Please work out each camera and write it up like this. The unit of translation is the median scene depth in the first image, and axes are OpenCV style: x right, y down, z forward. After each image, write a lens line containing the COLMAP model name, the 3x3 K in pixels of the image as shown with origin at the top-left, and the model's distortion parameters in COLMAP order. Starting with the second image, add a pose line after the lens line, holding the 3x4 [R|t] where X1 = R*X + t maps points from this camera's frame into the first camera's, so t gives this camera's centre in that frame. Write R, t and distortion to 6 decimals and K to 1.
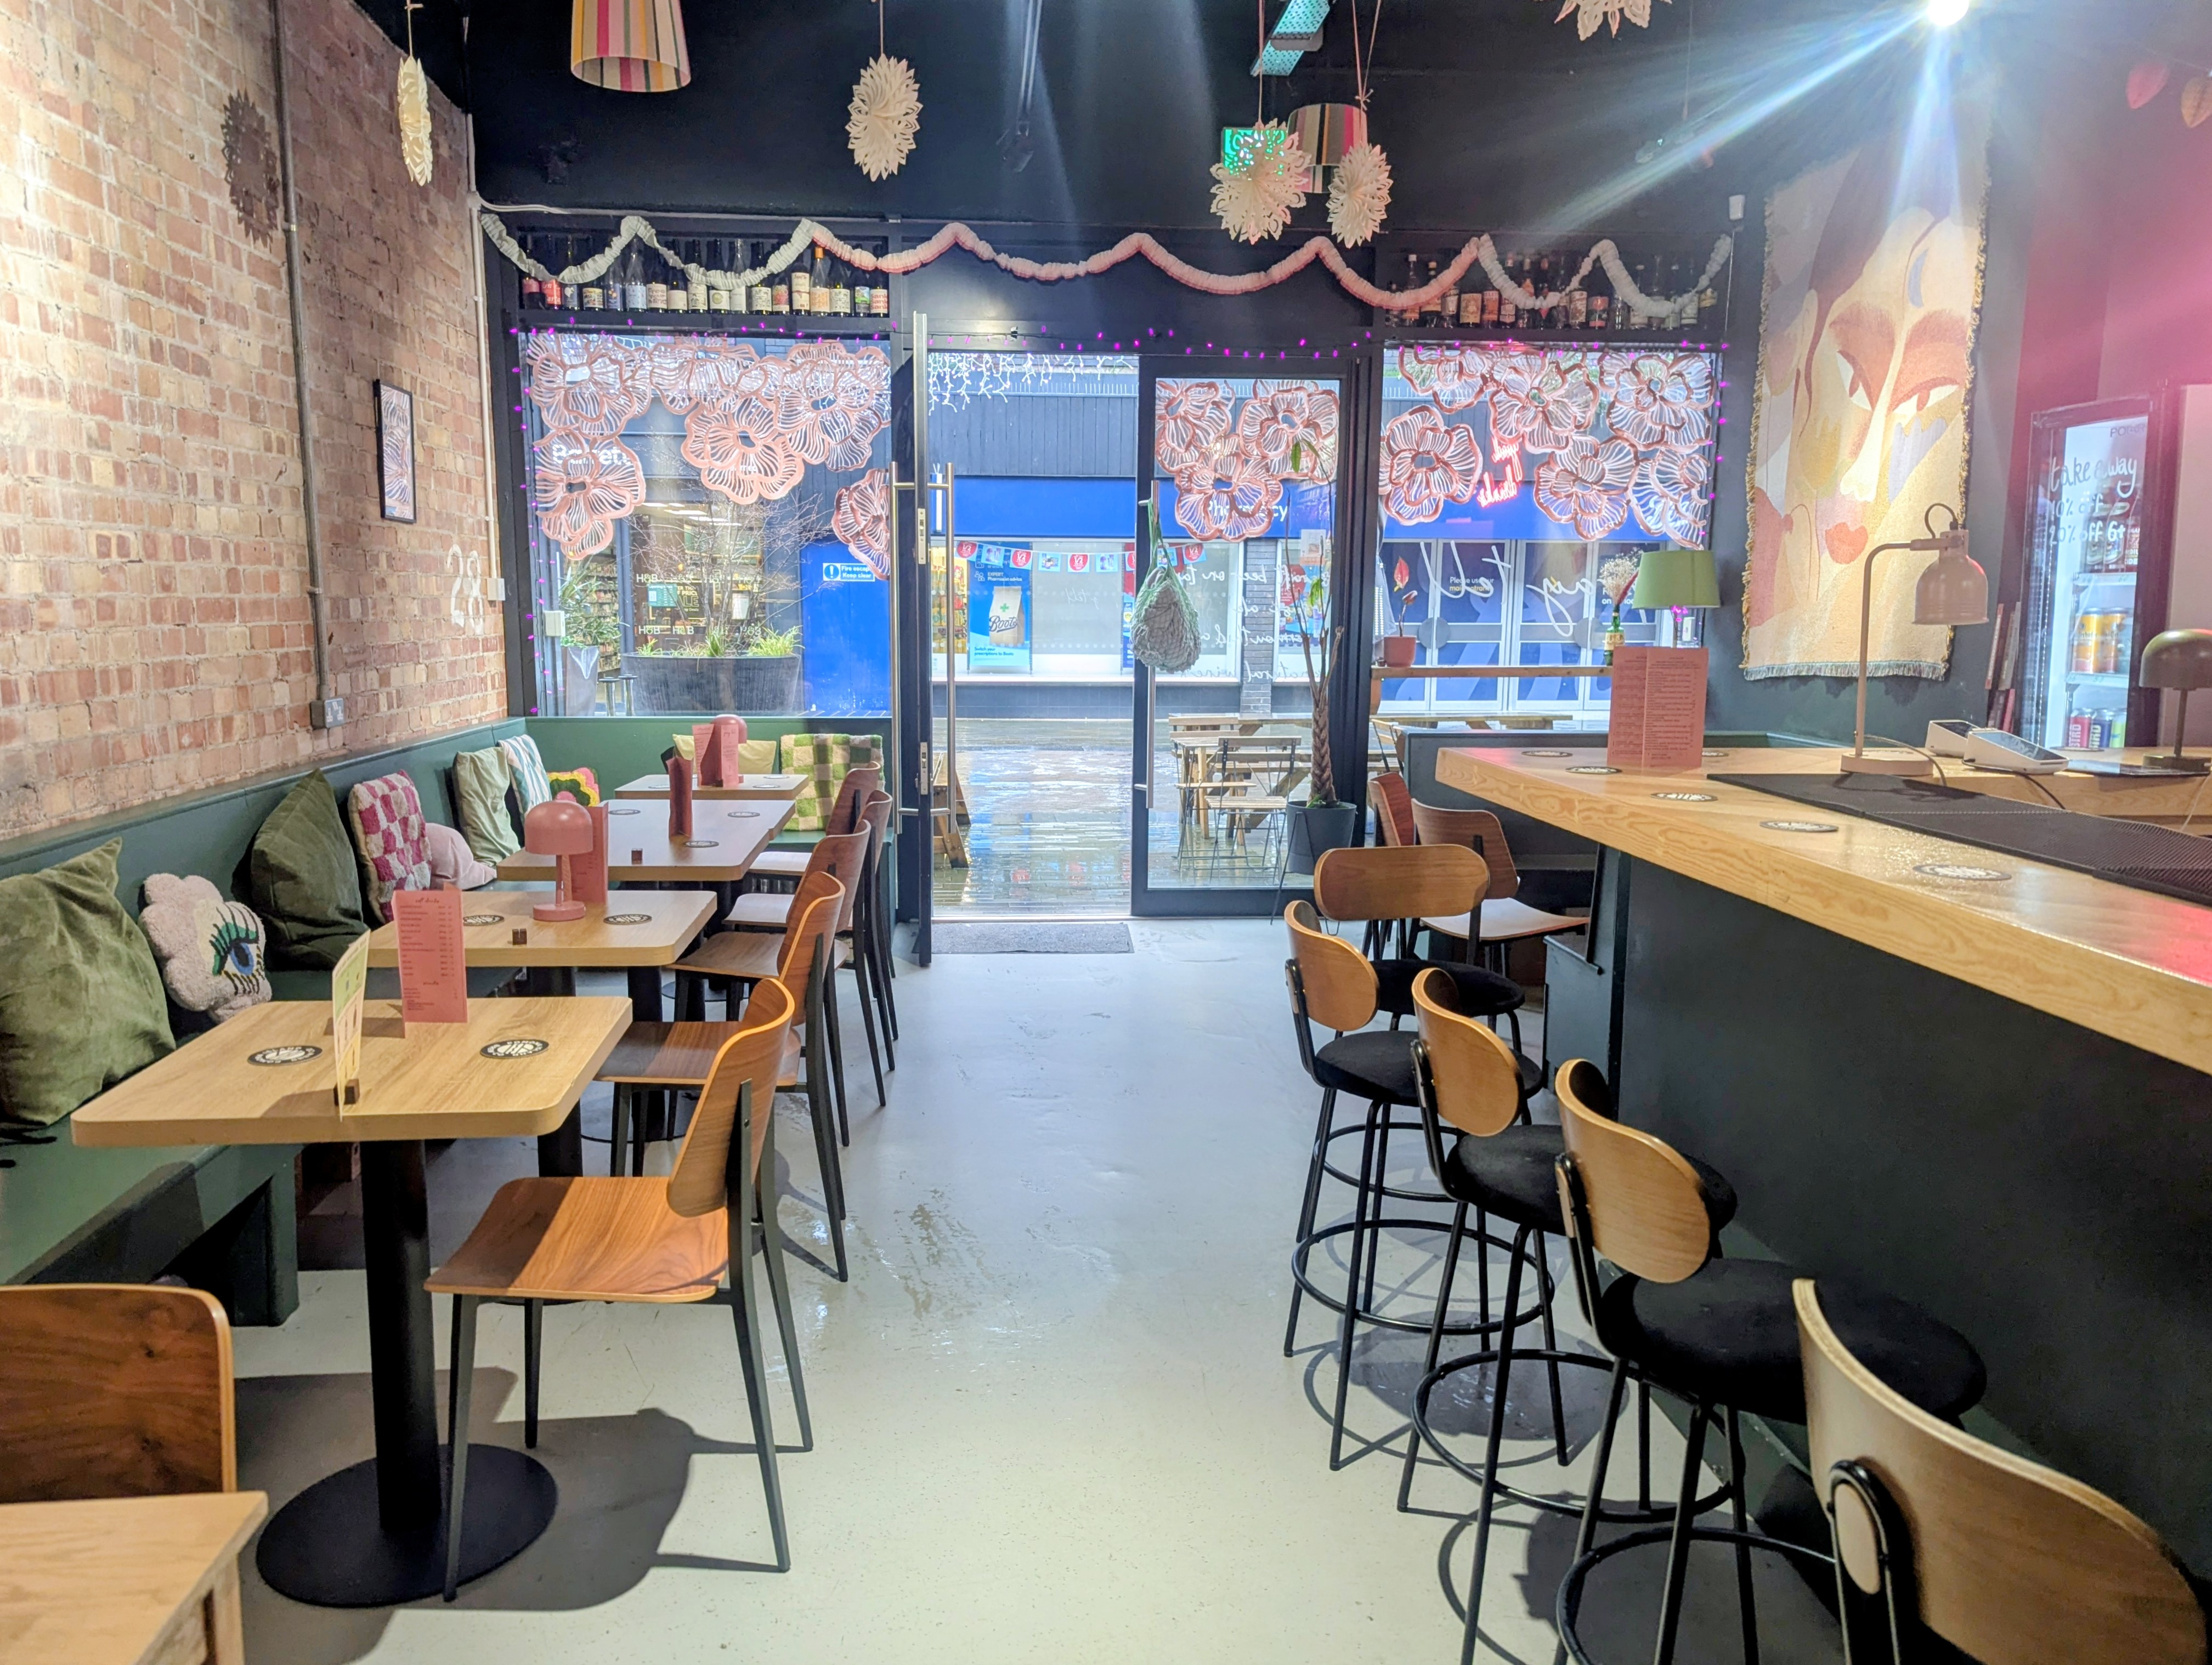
lens RADIAL K [[1649.4, 0, 1110.4], [0, 1649.4, 845.0], [0, 0, 1]] dist [0.053599, -0.050894]
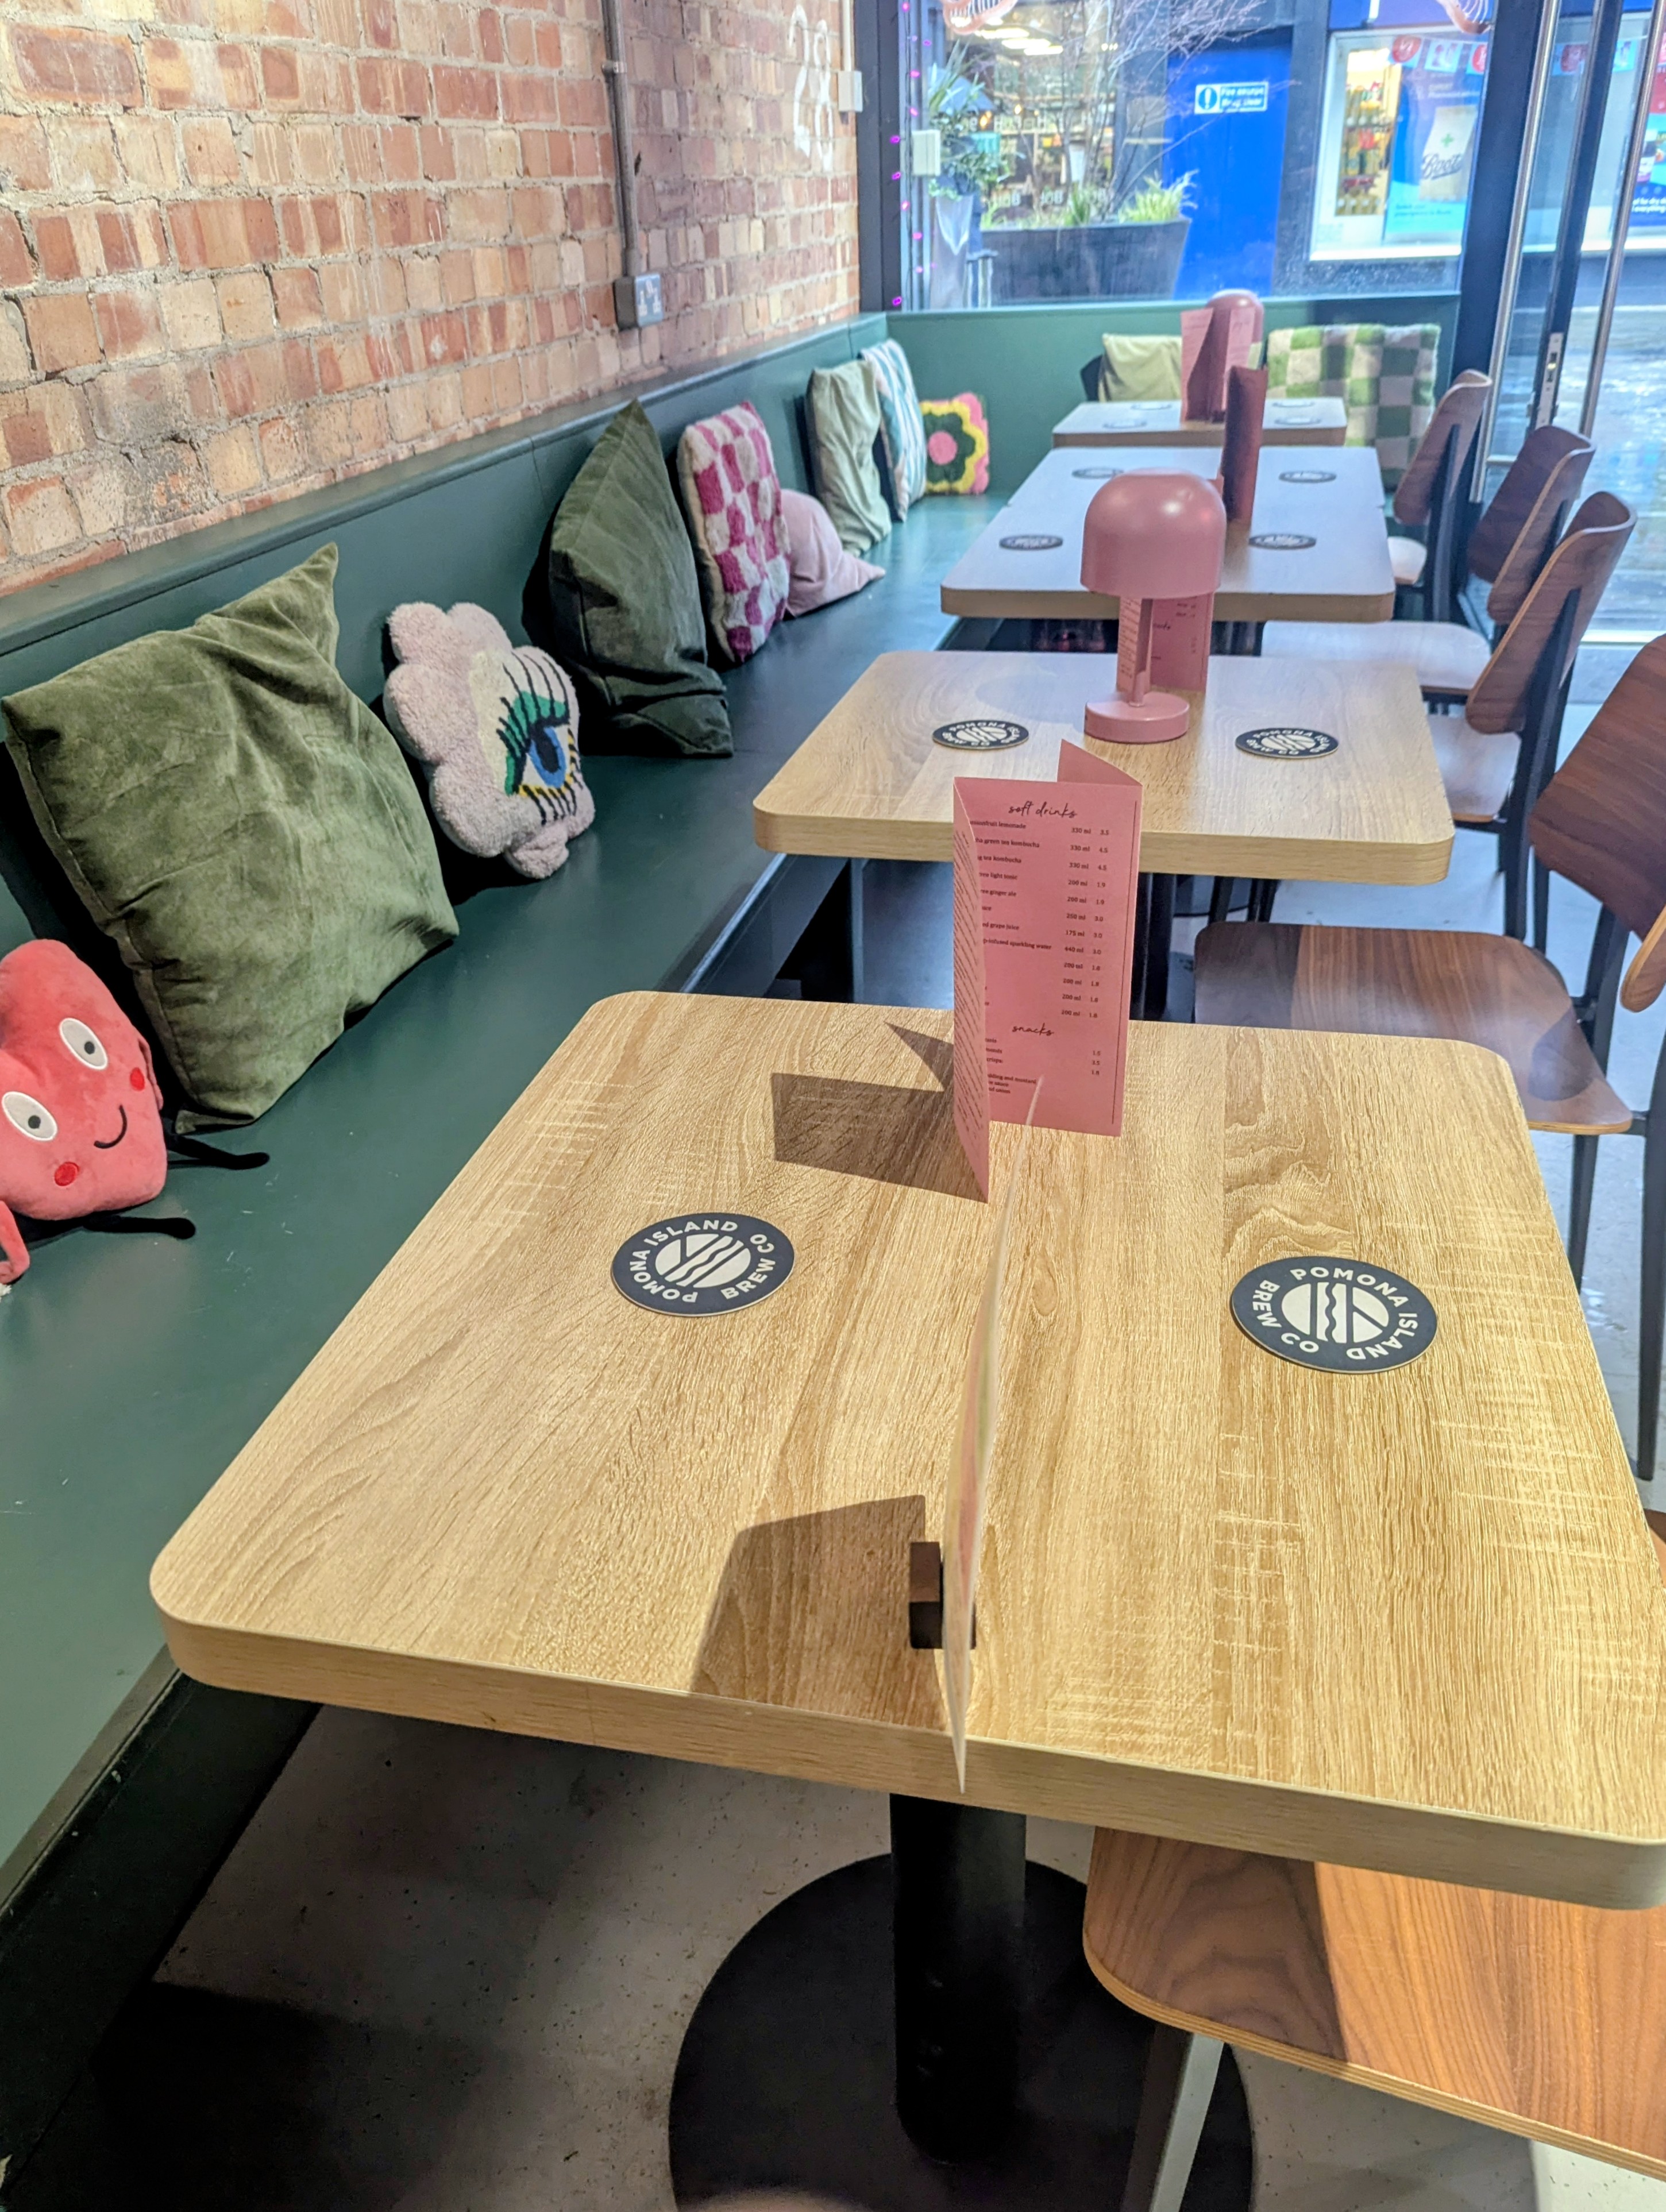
lens RADIAL K [[1649.6, 0, 811.3], [0, 1649.6, 1118.4], [0, 0, 1]] dist [0.053599, -0.050894]
pose [[0.950294, 0.112976, -0.290135, -0.230225], [-0.002057, 0.934103, 0.356997, -0.019500], [0.311348, -0.338655, 0.887905, 0.432582]]
